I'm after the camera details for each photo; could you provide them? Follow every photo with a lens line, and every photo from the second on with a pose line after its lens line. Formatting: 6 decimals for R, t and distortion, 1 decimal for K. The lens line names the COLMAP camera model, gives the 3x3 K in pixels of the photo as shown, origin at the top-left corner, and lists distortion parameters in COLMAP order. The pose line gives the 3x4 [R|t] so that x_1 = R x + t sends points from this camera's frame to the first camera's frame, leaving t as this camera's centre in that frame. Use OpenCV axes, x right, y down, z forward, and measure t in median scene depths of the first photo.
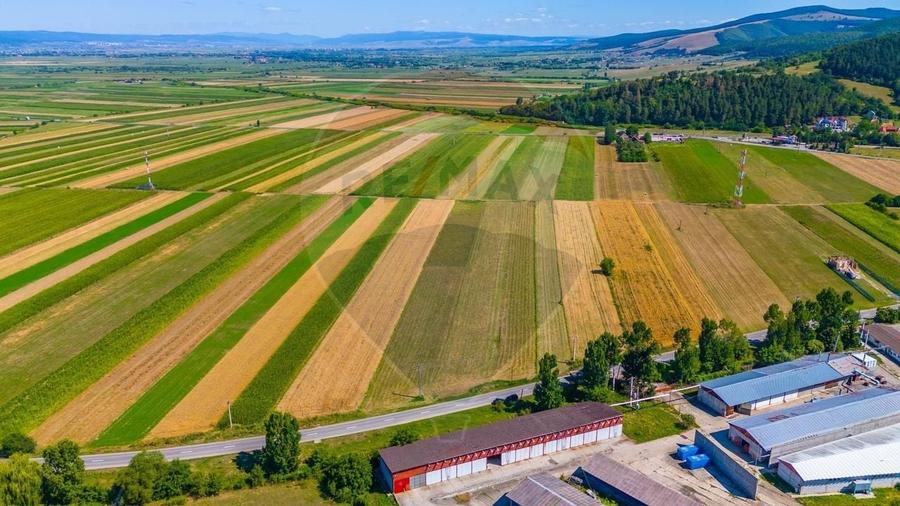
lens RADIAL K [[659.6, 0, 452.8], [0, 659.6, 253.6], [0, 0, 1]] dist [0.070324, -0.062175]
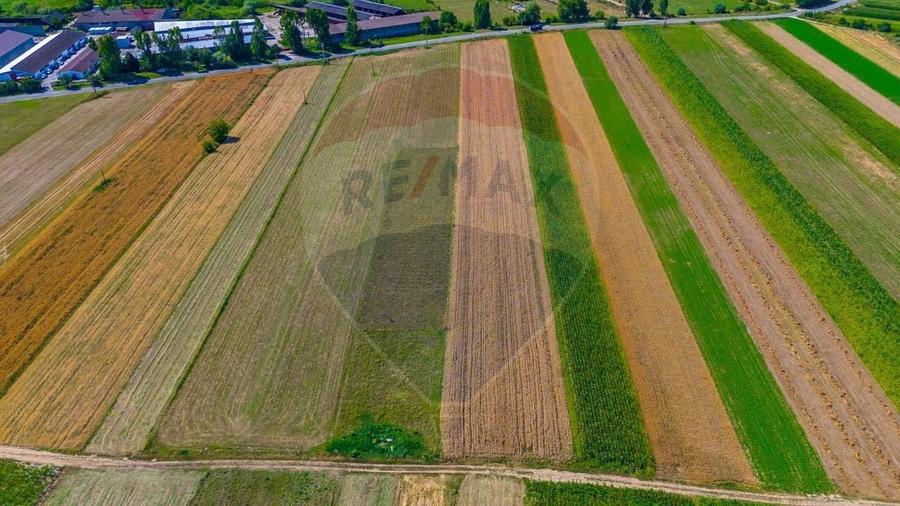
lens RADIAL K [[659.6, 0, 452.8], [0, 659.6, 253.6], [0, 0, 1]] dist [0.070324, -0.062175]
pose [[-0.996062, 0.063275, -0.062104, 0.014444], [-0.008024, 0.633261, 0.773897, -0.463272], [0.088297, 0.771348, -0.630259, 1.506987]]
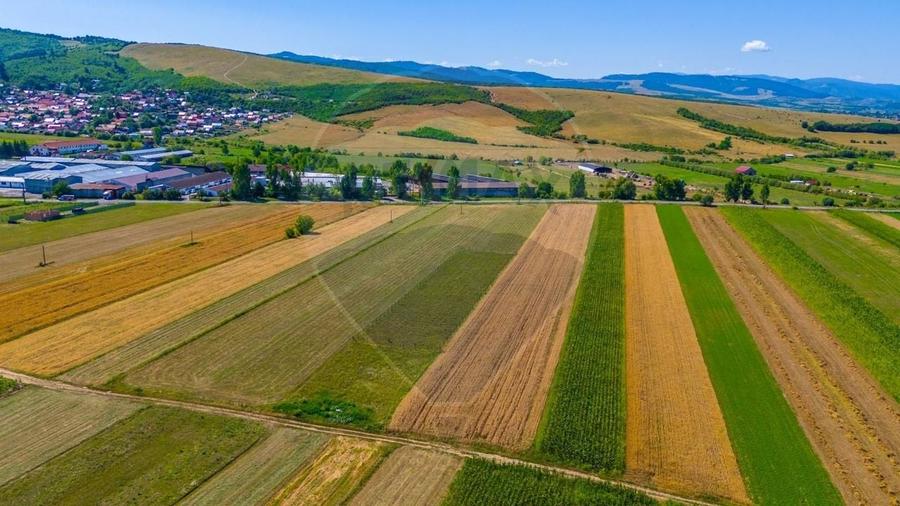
lens RADIAL K [[659.6, 0, 452.8], [0, 659.6, 253.6], [0, 0, 1]] dist [0.070324, -0.062175]
pose [[-0.990430, -0.048084, 0.129368, -0.066787], [0.024133, 0.862567, 0.505366, -0.351919], [-0.135889, 0.503652, -0.853152, 1.596082]]
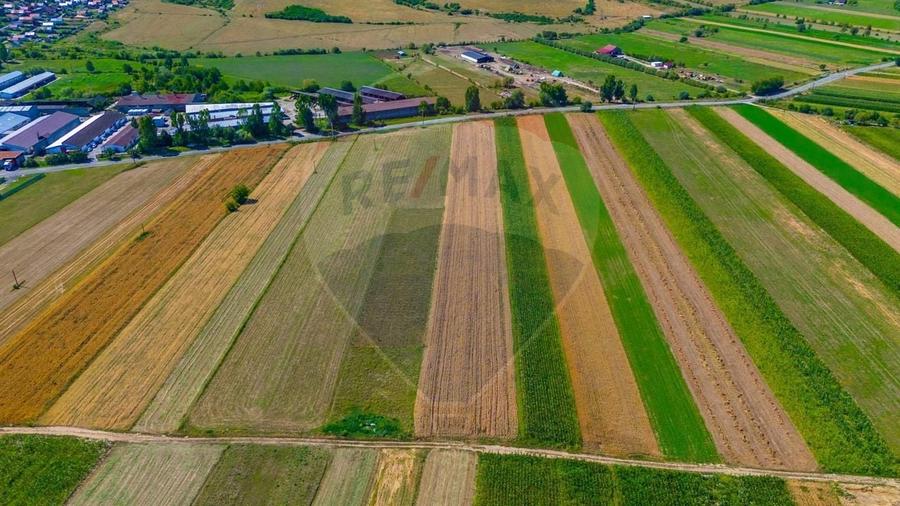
lens RADIAL K [[659.6, 0, 452.8], [0, 659.6, 253.6], [0, 0, 1]] dist [0.070324, -0.062175]
pose [[-0.996941, 0.049961, -0.060100, -0.000826], [-0.005811, 0.719478, 0.694491, -0.520165], [0.077938, 0.692716, -0.716987, 1.606303]]
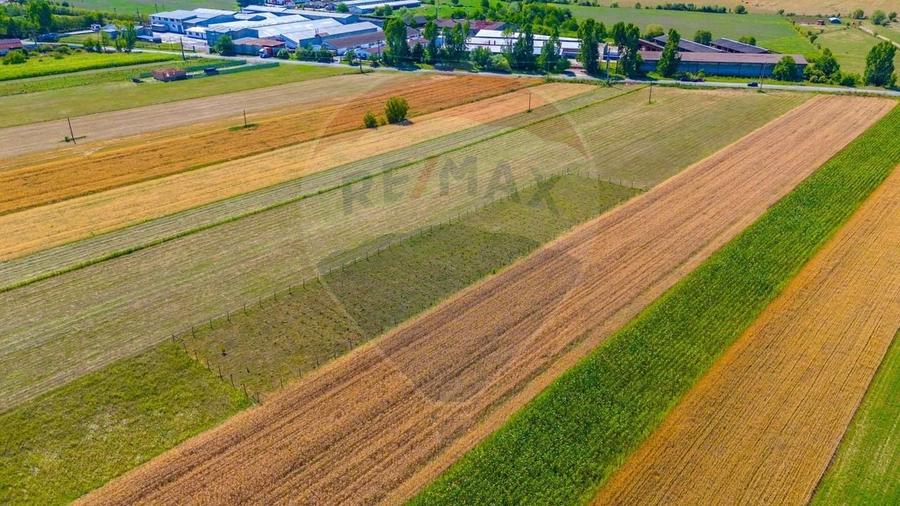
lens RADIAL K [[659.6, 0, 452.8], [0, 659.6, 253.6], [0, 0, 1]] dist [0.070324, -0.062175]
pose [[-0.818321, -0.242506, 0.521097, -0.180692], [0.179454, 0.753506, 0.632475, -0.262064], [-0.546029, 0.611080, -0.573091, 1.328125]]
